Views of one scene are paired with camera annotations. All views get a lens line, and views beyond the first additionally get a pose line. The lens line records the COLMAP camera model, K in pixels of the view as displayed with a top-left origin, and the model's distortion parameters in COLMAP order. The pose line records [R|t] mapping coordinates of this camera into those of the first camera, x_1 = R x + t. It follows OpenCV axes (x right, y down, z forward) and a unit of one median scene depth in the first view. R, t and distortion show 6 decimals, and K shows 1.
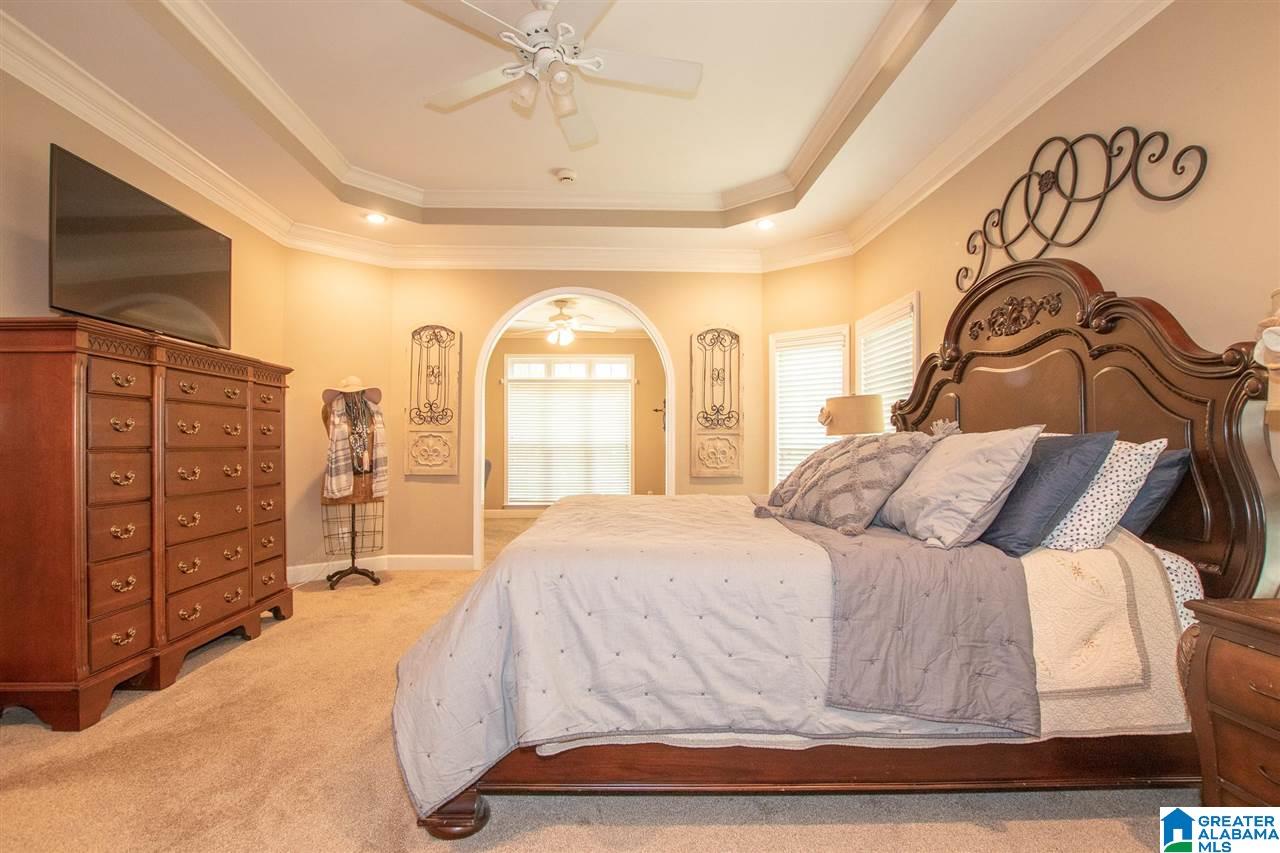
lens RADIAL K [[594.6, 0, 631.4], [0, 594.6, 450.8], [0, 0, 1]] dist [-0.029614, 0.002913]
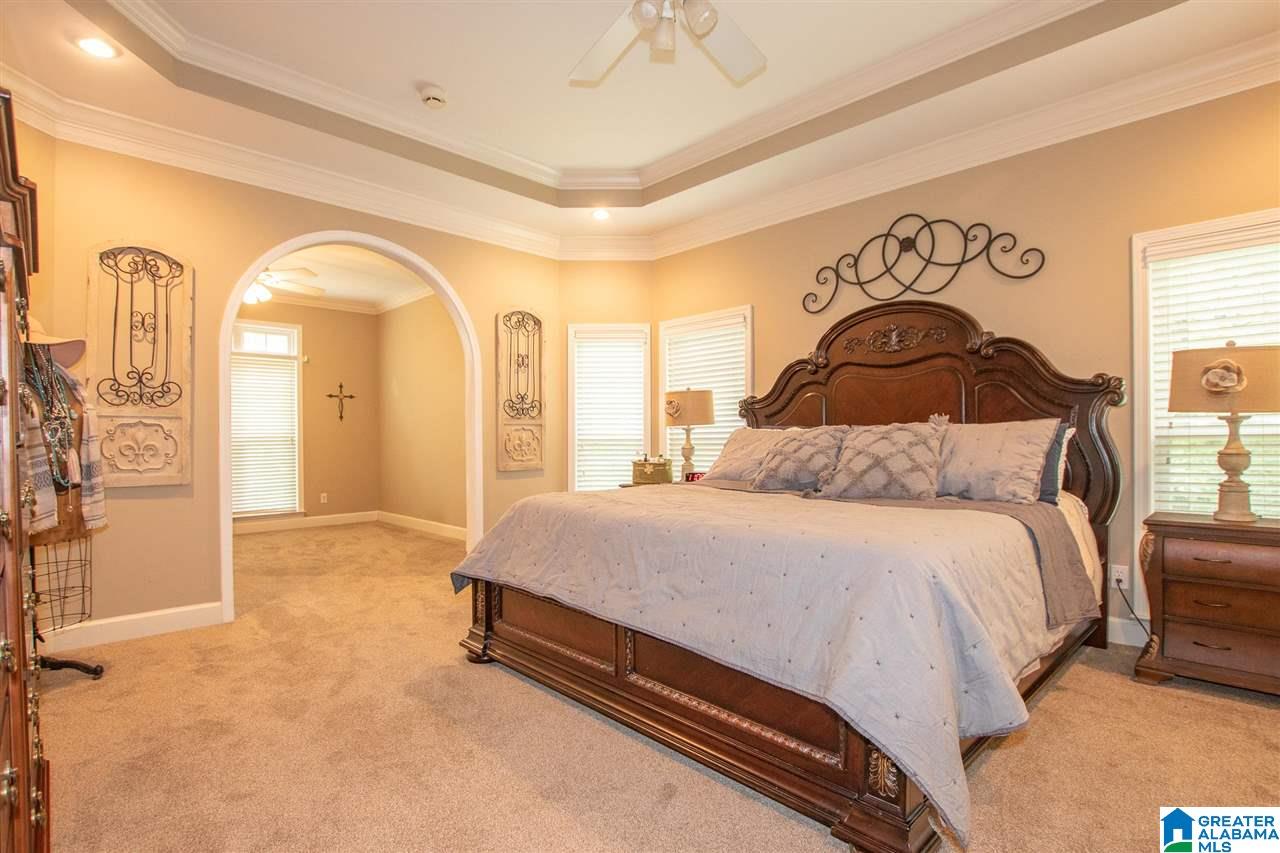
lens RADIAL K [[594.6, 0, 638.7], [0, 594.6, 450.2], [0, 0, 1]] dist [-0.029614, 0.002913]
pose [[0.744971, -0.020982, 0.666766, -0.355610], [0.013563, 0.999775, 0.016308, -0.000554], [-0.666959, -0.003106, 0.745088, 0.187427]]
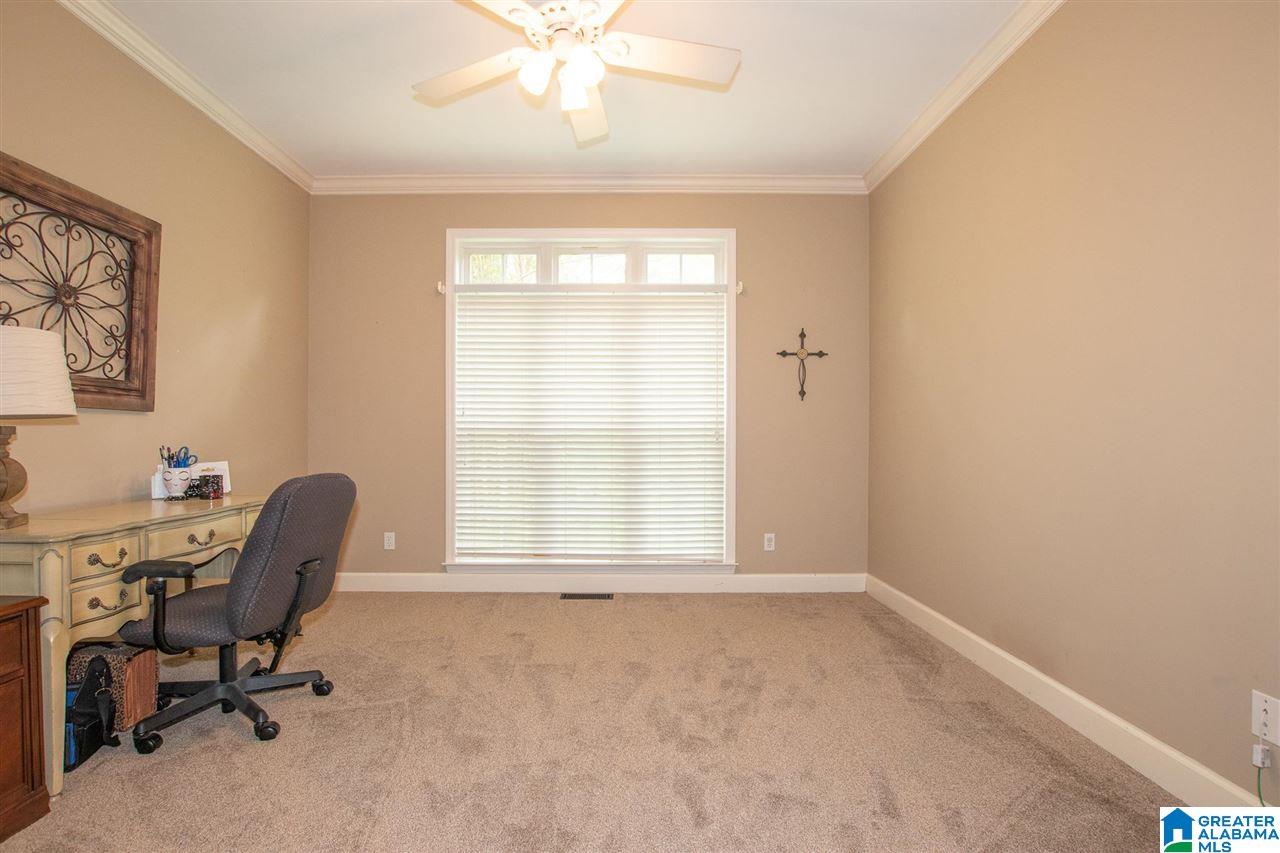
lens RADIAL K [[594.6, 0, 624.0], [0, 594.6, 446.7], [0, 0, 1]] dist [-0.029614, 0.002913]
pose [[0.999064, -0.003794, -0.043095, -0.113097], [0.003462, 0.999964, -0.007775, 0.009198], [0.043123, 0.007618, 0.999041, 1.032983]]
